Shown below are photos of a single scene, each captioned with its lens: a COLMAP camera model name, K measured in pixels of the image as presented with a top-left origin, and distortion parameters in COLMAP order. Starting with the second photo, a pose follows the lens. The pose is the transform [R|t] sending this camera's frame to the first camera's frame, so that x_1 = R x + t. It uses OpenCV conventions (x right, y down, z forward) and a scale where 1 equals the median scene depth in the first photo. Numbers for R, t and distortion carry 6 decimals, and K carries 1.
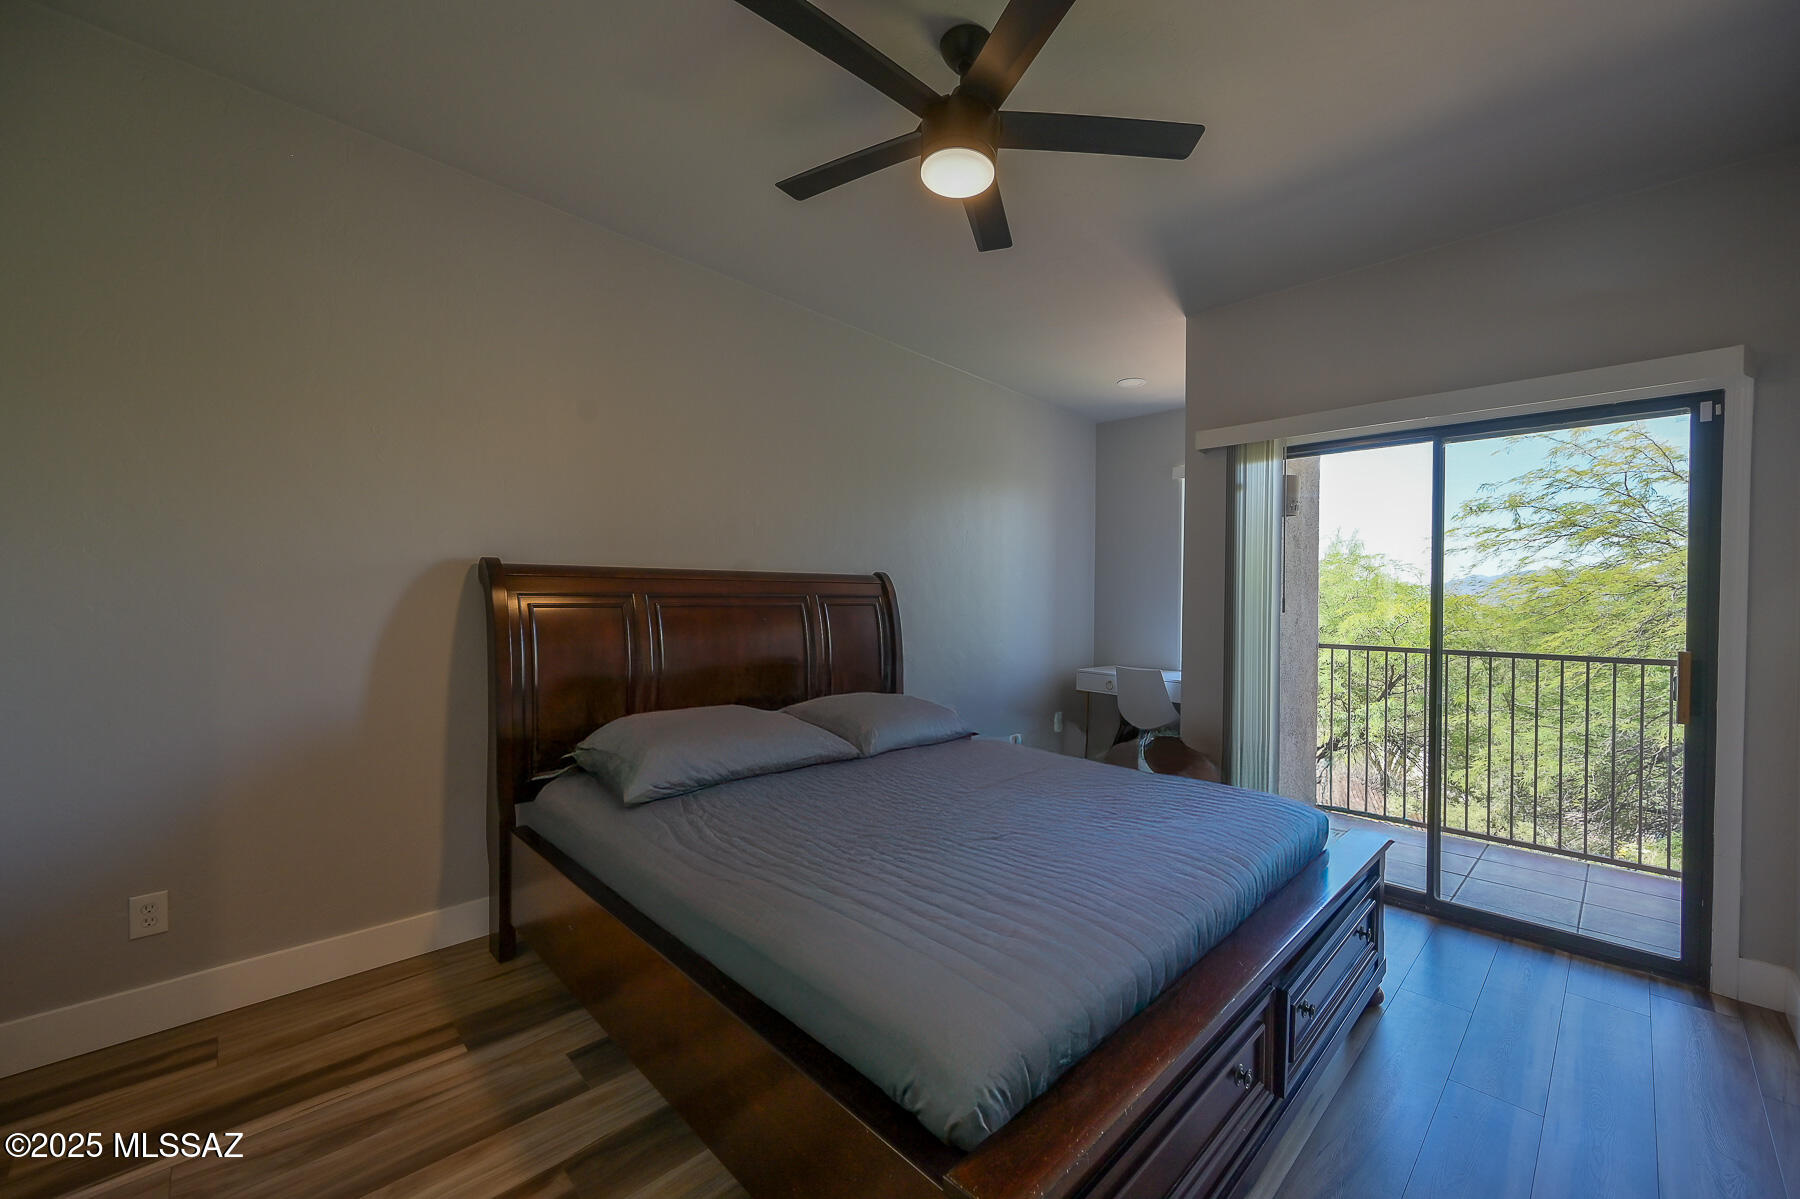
lens RADIAL K [[706.6, 0, 900.8], [0, 706.6, 599.0], [0, 0, 1]] dist [-0.001202, 0.000101]
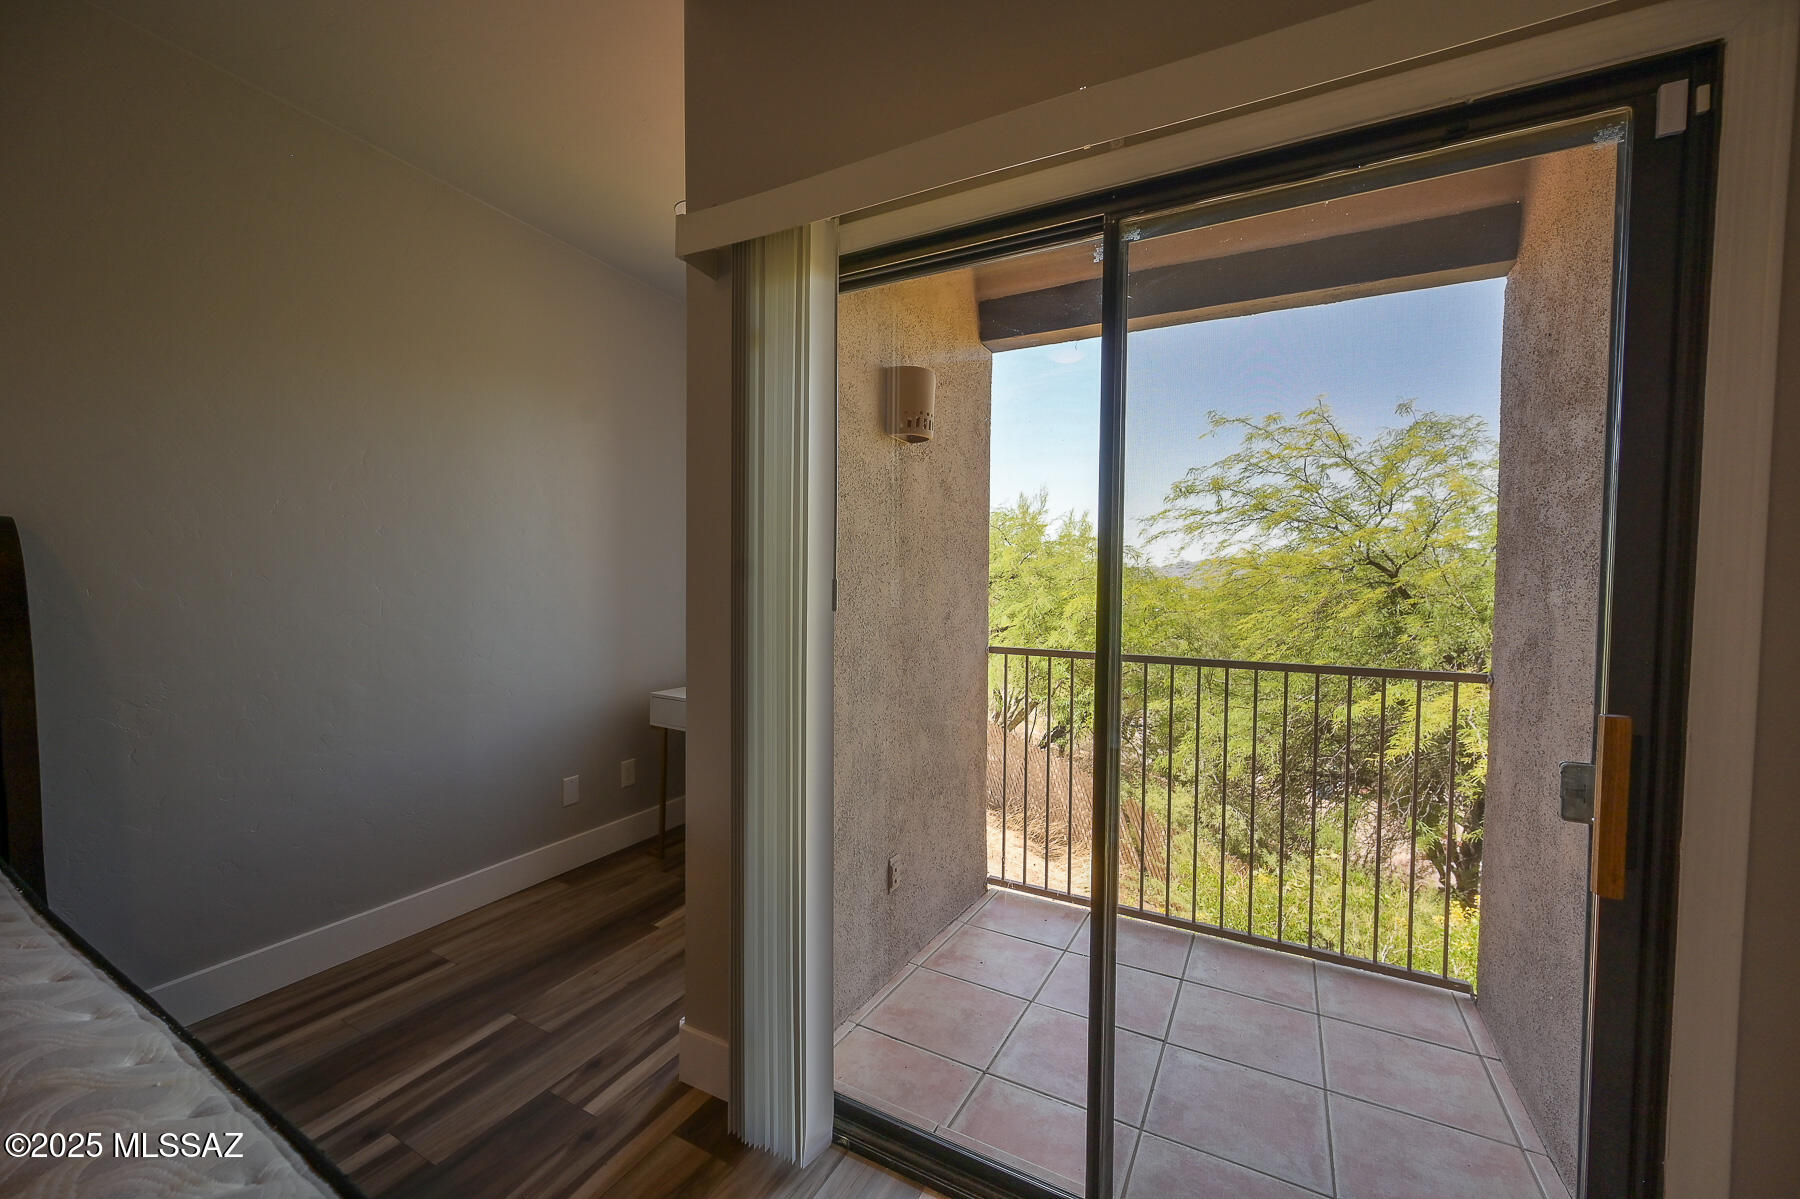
lens RADIAL K [[706.6, 0, 904.1], [0, 706.6, 600.8], [0, 0, 1]] dist [-0.001202, 0.000101]
pose [[0.953332, -0.007620, 0.301827, 0.141960], [-0.001106, 0.999587, 0.028732, -0.000203], [-0.301921, -0.027725, 0.952930, 0.173639]]
